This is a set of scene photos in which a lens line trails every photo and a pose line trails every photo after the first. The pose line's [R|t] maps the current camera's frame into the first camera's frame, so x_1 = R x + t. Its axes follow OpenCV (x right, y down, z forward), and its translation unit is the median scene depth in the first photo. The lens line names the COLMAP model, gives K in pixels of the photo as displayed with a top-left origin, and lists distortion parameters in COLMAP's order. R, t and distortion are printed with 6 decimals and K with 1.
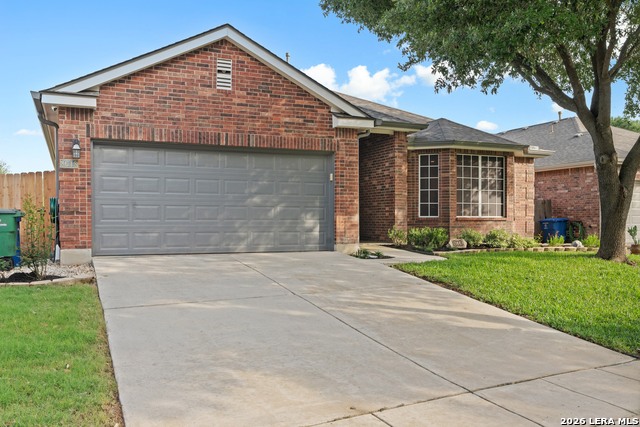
lens RADIAL K [[544.1, 0, 320.0], [0, 544.1, 213.5], [0, 0, 1]] dist [0.000639, 0.002006]
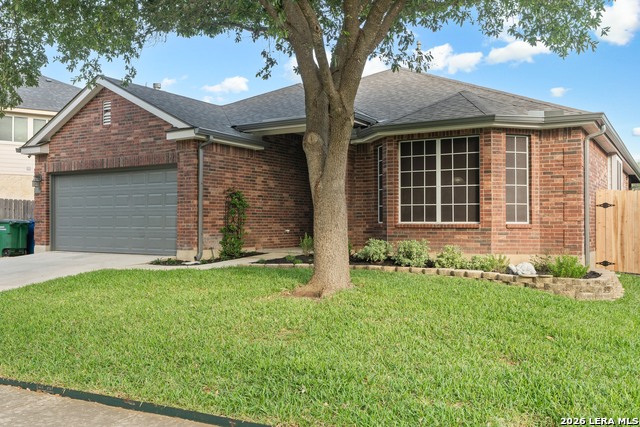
lens RADIAL K [[619.0, 0, 320.0], [0, 619.0, 213.5], [0, 0, 1]] dist [-0.005970, -0.005048]
pose [[0.573273, -0.017548, -0.819177, 1.227812], [0.008253, 0.999844, -0.015642, 0.007798], [0.819323, 0.002206, 0.573328, 0.545047]]
